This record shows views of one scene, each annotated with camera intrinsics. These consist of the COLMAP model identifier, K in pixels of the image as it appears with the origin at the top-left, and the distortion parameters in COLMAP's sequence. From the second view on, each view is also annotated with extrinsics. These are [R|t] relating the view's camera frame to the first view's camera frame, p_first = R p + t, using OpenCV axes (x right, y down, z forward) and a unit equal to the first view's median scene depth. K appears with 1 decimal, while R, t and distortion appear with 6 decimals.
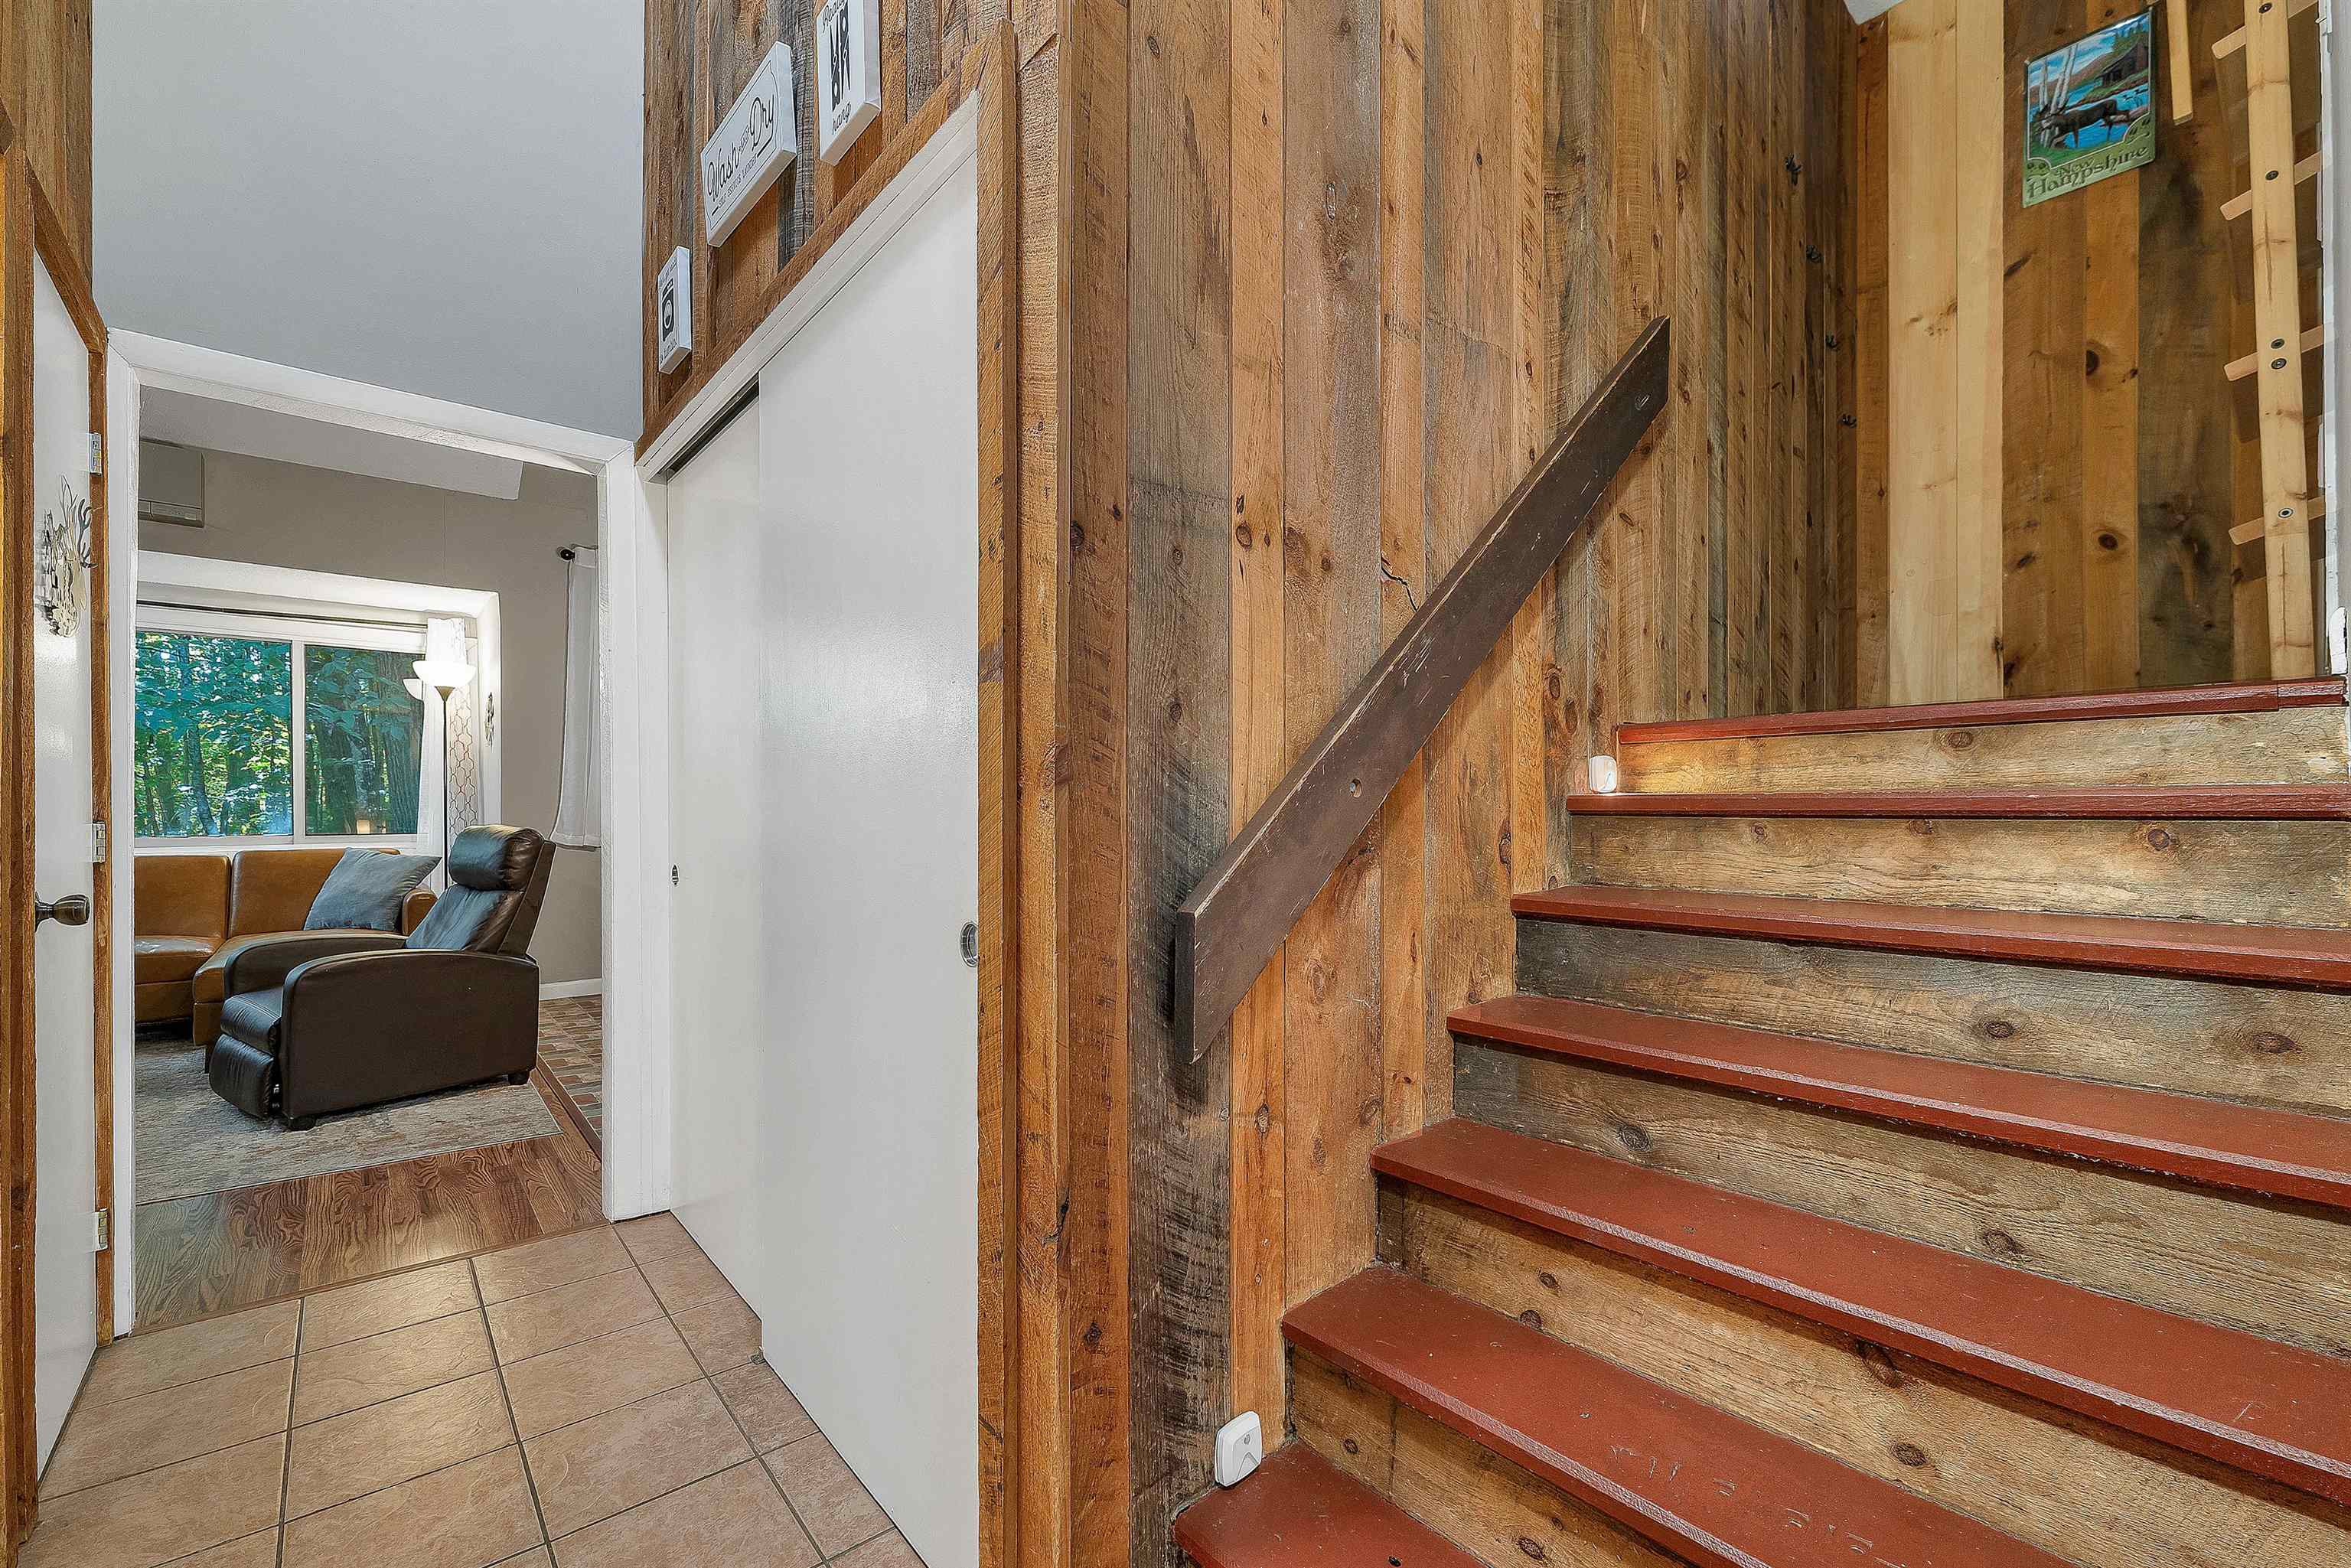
lens RADIAL K [[971.5, 0, 1171.3], [0, 971.5, 807.5], [0, 0, 1]] dist [0.002576, 0.000404]
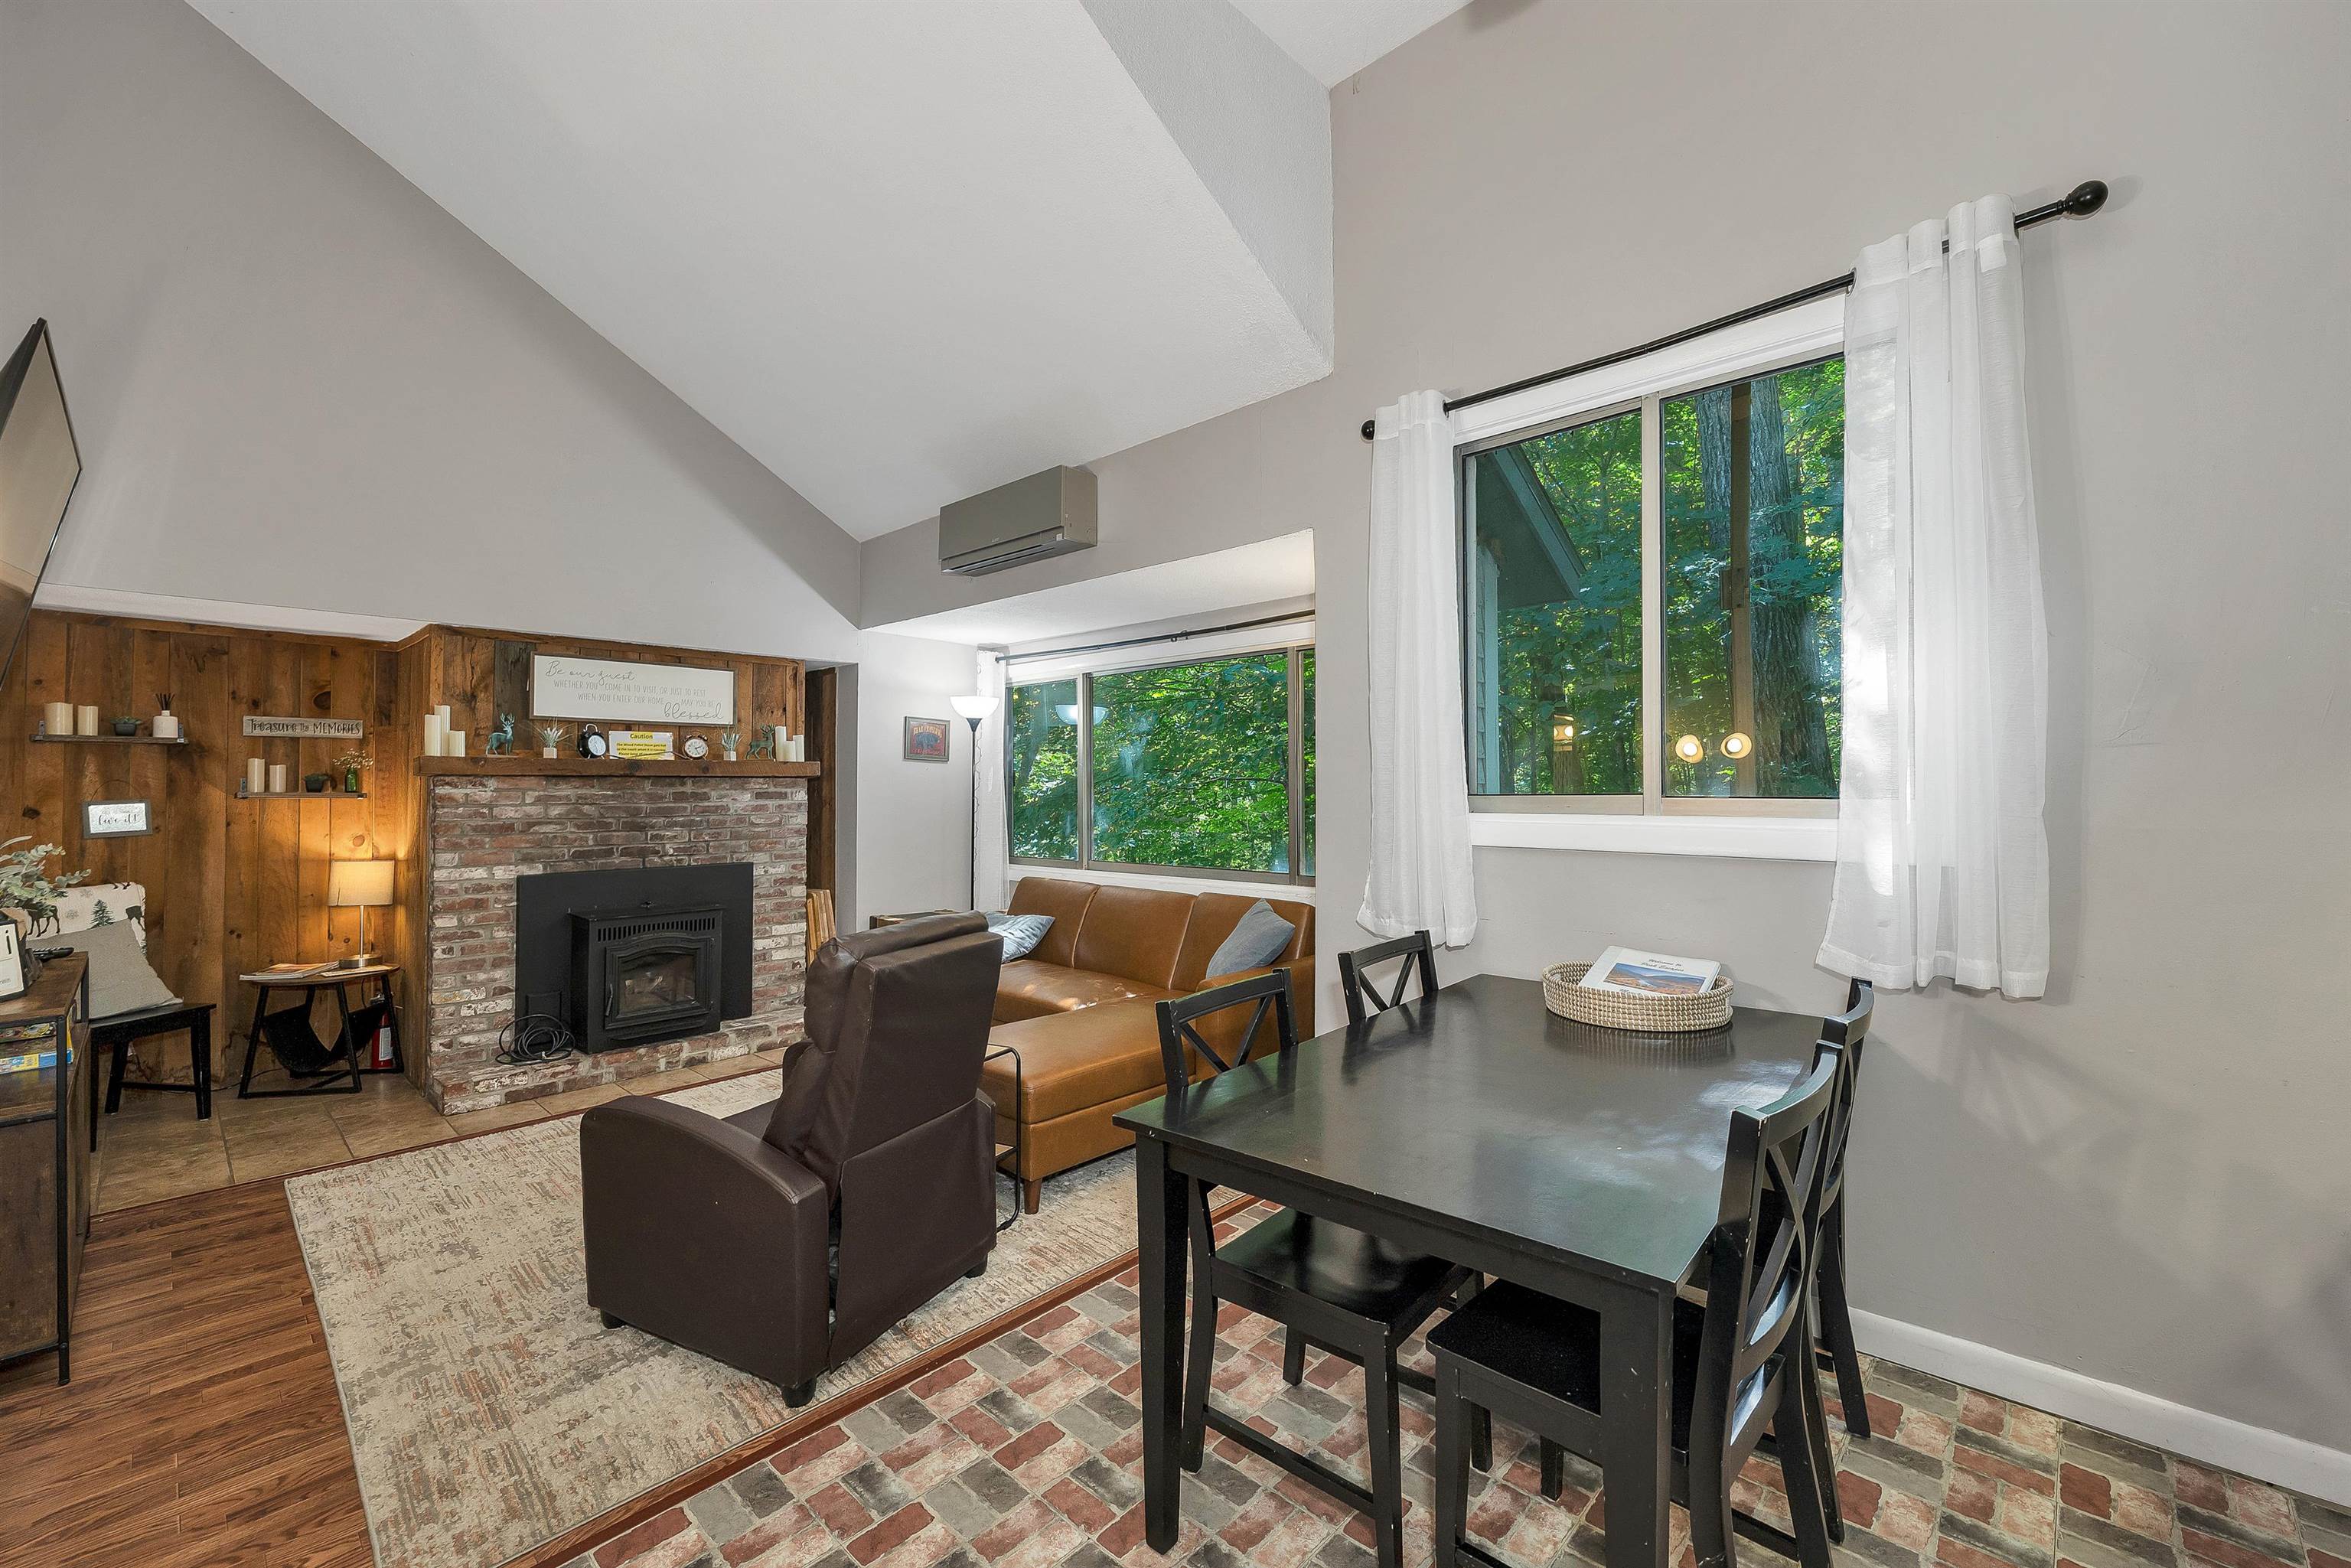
lens RADIAL K [[964.3, 0, 1173.4], [0, 964.3, 771.3], [0, 0, 1]] dist [-0.000383, 0.000649]
pose [[0.107525, -0.023156, -0.993933, -0.090592], [0.000107, 0.999729, -0.023279, -0.058047], [0.994202, 0.002397, 0.107498, 1.104445]]
